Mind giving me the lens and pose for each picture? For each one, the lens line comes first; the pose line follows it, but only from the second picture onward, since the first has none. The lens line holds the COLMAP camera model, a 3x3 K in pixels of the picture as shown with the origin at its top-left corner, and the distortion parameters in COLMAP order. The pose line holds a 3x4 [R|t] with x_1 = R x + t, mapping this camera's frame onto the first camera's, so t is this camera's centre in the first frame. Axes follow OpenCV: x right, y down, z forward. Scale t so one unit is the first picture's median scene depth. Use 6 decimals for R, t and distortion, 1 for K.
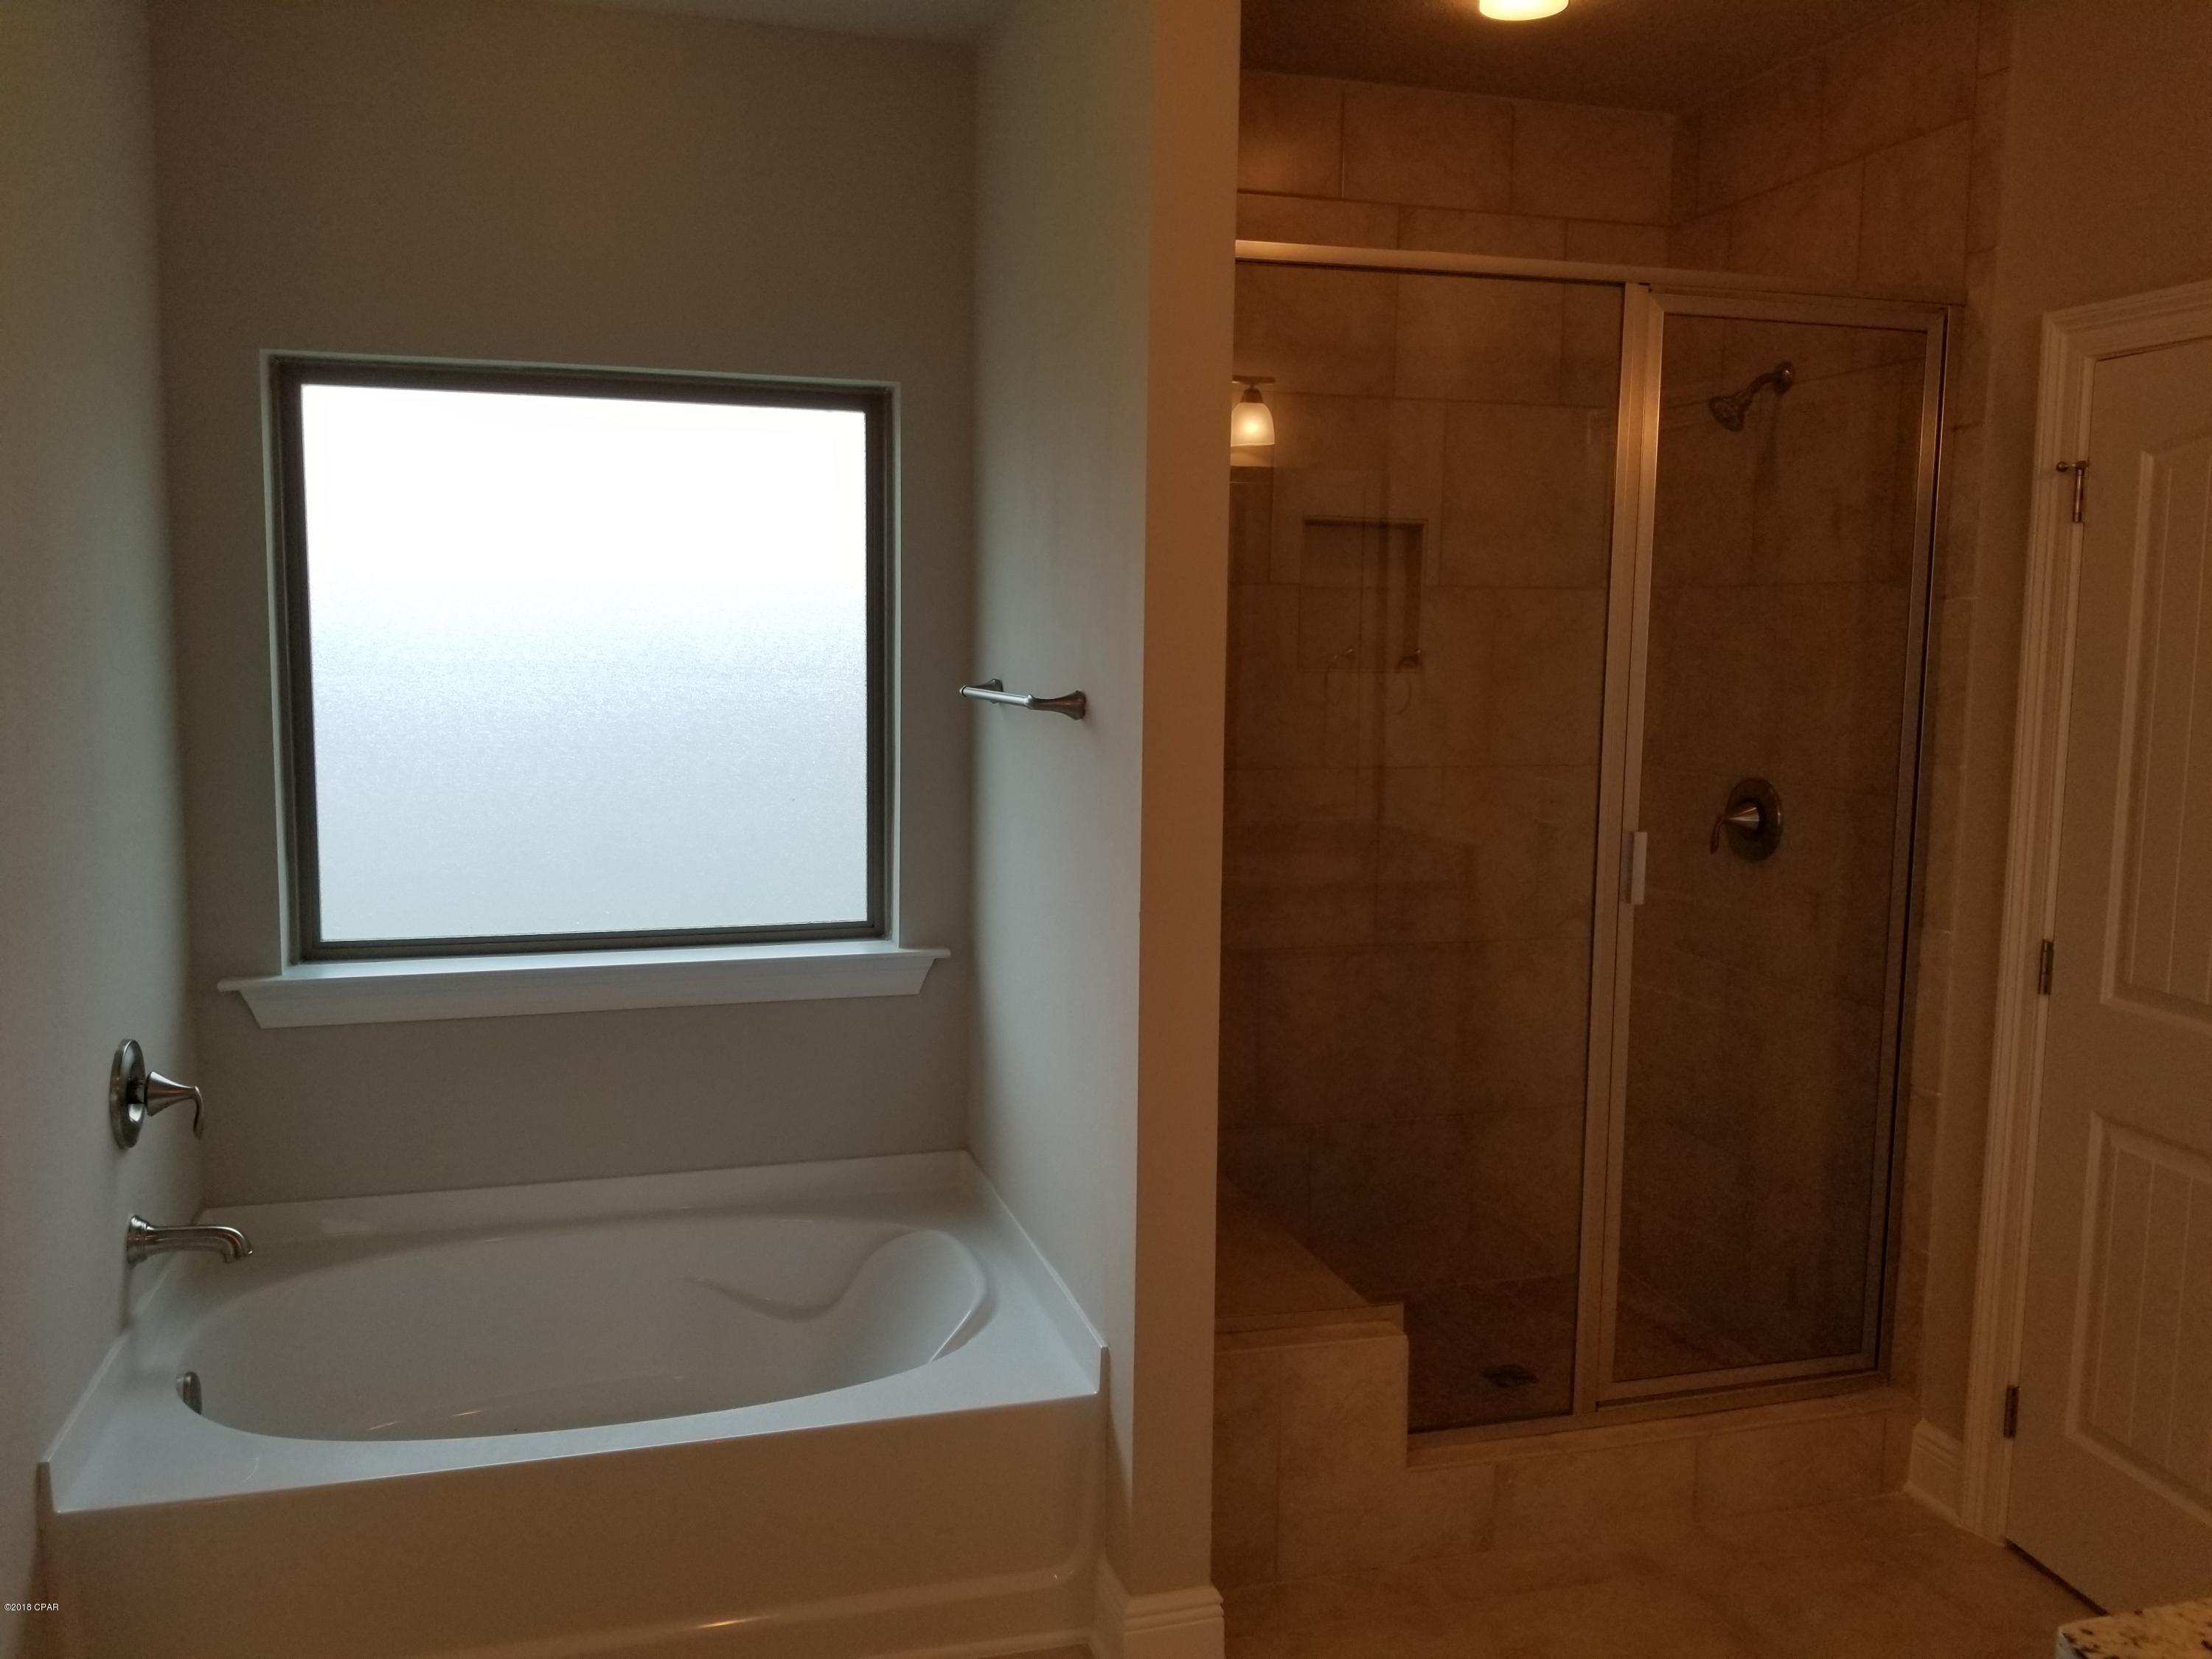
lens RADIAL K [[1793.1, 0, 1106.0], [0, 1793.1, 829.5], [0, 0, 1]] dist [0.064604, -0.162007]
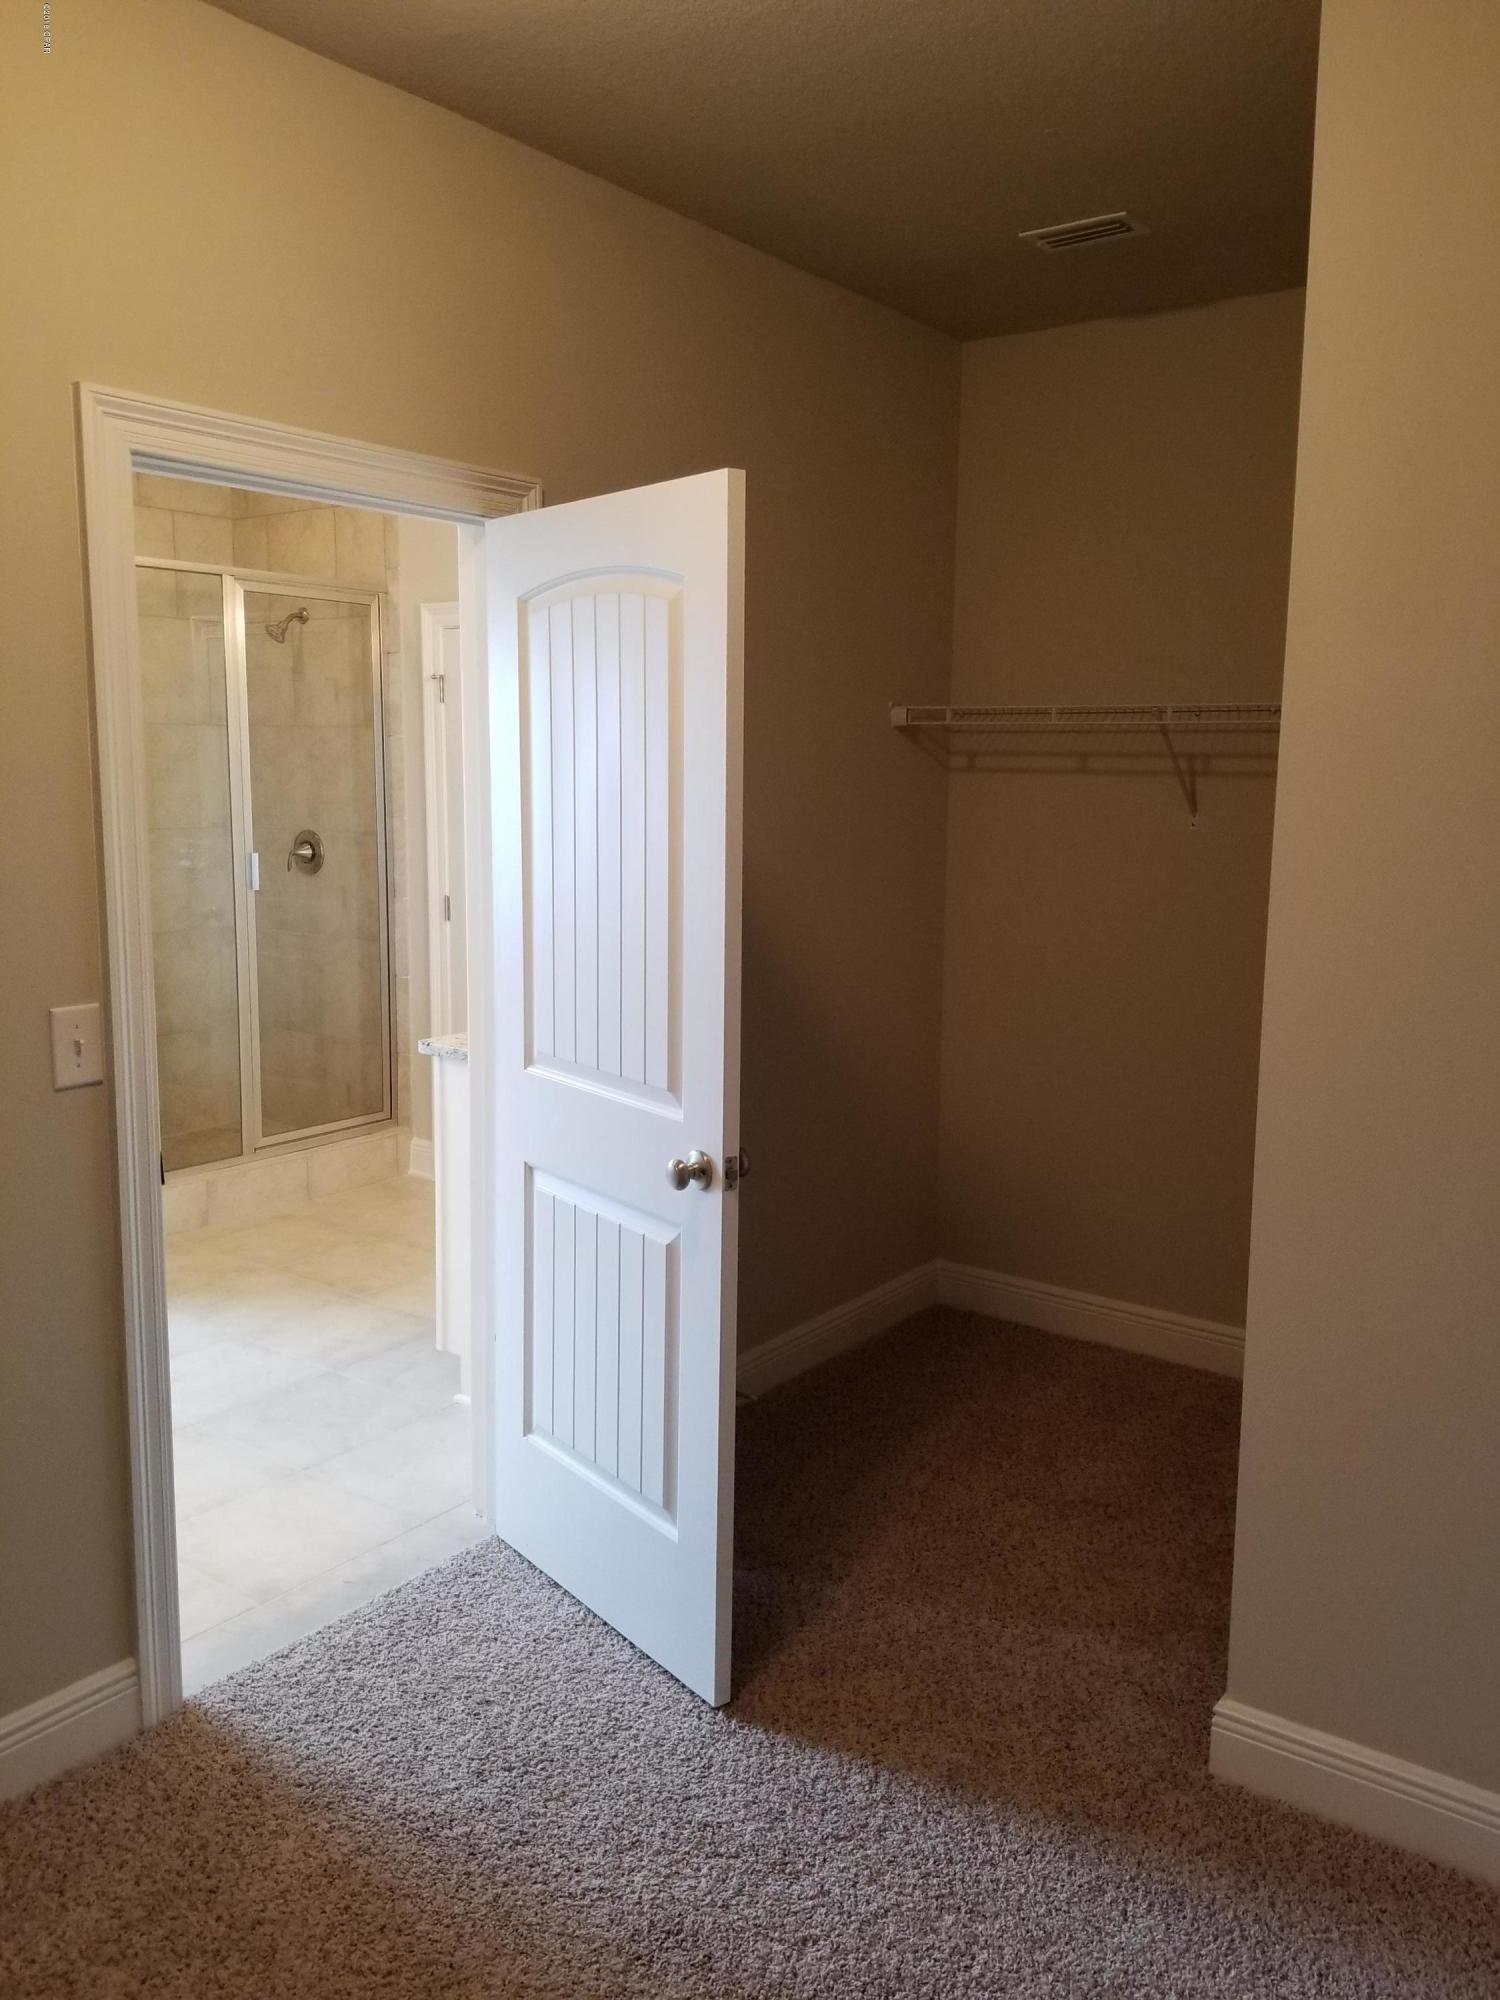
lens RADIAL K [[1555.0, 0, 750.0], [0, 1555.0, 1000.0], [0, 0, 1]] dist [0.085879, -0.123726]
pose [[0.811012, -0.092897, 0.577606, -0.254025], [0.061602, 0.995384, 0.073594, 0.063889], [-0.581777, -0.024104, 0.812991, -0.675599]]
